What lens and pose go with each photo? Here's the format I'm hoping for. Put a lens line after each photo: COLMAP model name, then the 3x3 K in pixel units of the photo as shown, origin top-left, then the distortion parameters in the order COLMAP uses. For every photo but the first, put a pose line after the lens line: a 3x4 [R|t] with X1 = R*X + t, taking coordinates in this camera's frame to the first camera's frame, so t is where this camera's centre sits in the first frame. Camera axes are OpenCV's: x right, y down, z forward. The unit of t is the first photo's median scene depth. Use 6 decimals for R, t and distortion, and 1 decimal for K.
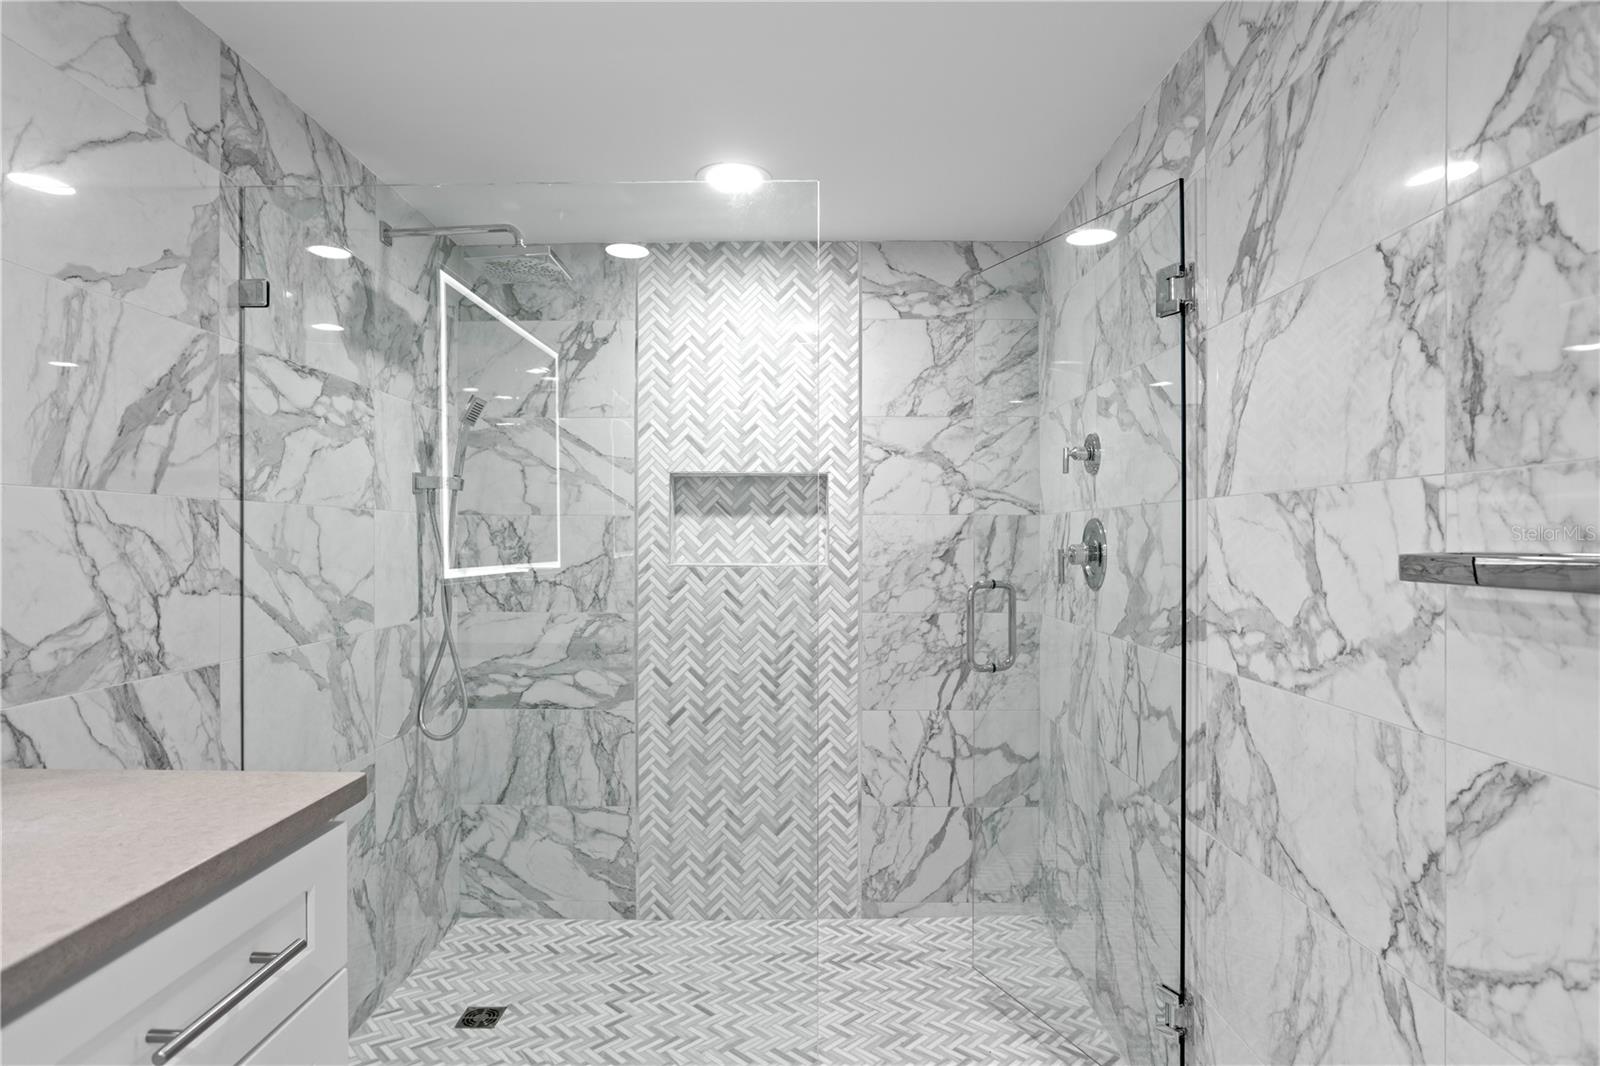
lens RADIAL K [[926.5, 0, 803.1], [0, 926.5, 554.8], [0, 0, 1]] dist [-0.056064, 0.031384]
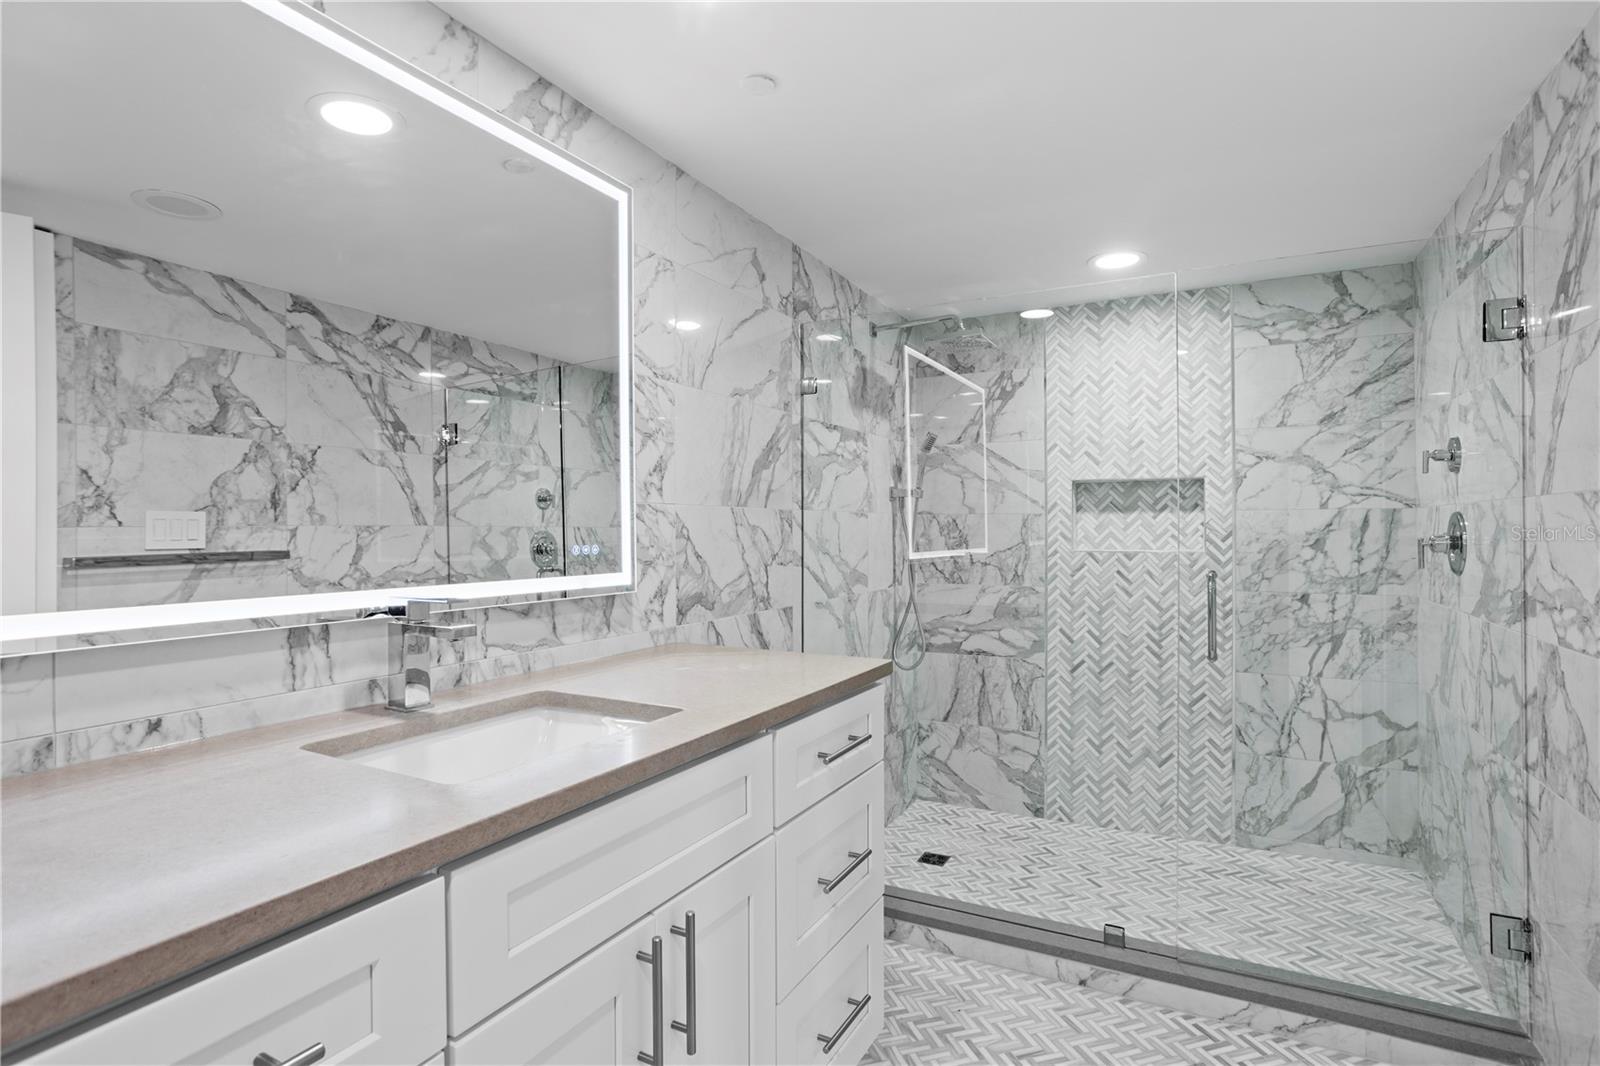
lens RADIAL K [[800.2, 0, 800.6], [0, 800.2, 527.2], [0, 0, 1]] dist [-0.060553, 0.036018]
pose [[0.886434, -0.006166, -0.462814, 0.036719], [-0.003140, 0.999808, -0.019334, 0.000538], [0.462845, 0.018592, 0.886244, -0.180352]]
